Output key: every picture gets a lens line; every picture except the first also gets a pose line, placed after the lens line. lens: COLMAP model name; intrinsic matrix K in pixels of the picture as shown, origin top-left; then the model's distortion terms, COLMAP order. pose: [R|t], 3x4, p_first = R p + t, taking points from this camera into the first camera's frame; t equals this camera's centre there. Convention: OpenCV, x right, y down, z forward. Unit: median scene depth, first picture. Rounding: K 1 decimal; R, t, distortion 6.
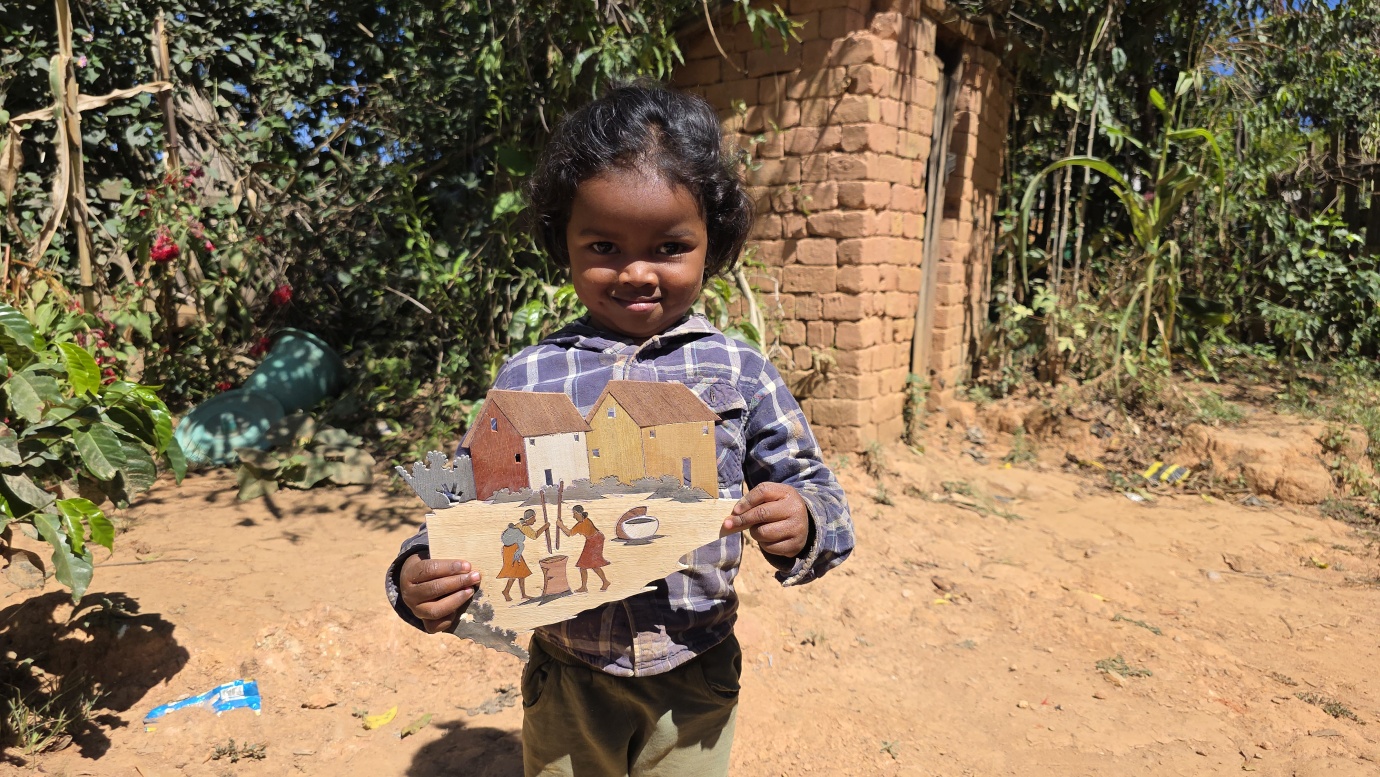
lens RADIAL K [[934.7, 0, 689.1], [0, 934.7, 388.1], [0, 0, 1]] dist [0.005563, 0.000146]
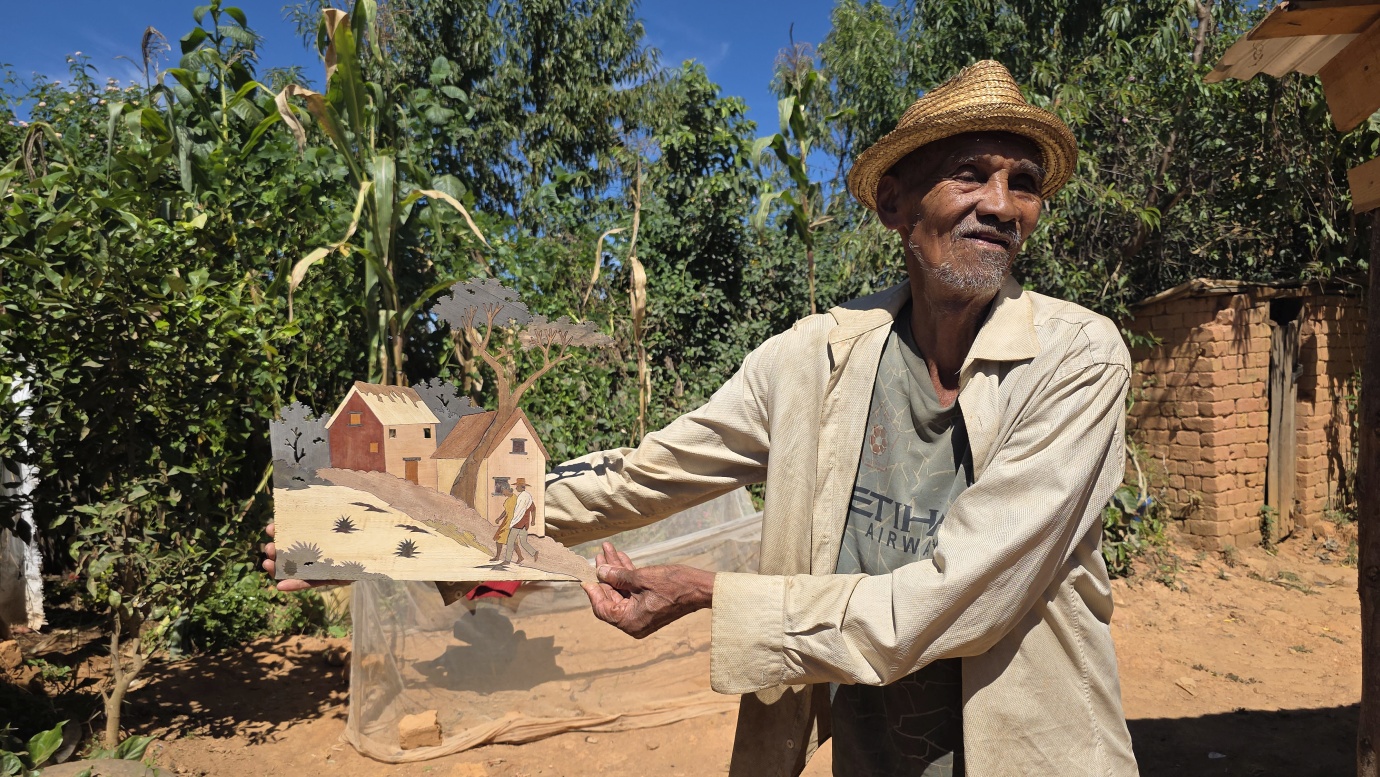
lens RADIAL K [[934.7, 0, 688.6], [0, 934.7, 391.1], [0, 0, 1]] dist [0.005563, 0.000146]
pose [[0.881075, -0.025624, -0.472282, 0.139837], [-0.014786, 0.996551, -0.081652, -0.072750], [0.472745, 0.078925, 0.877658, -1.045822]]
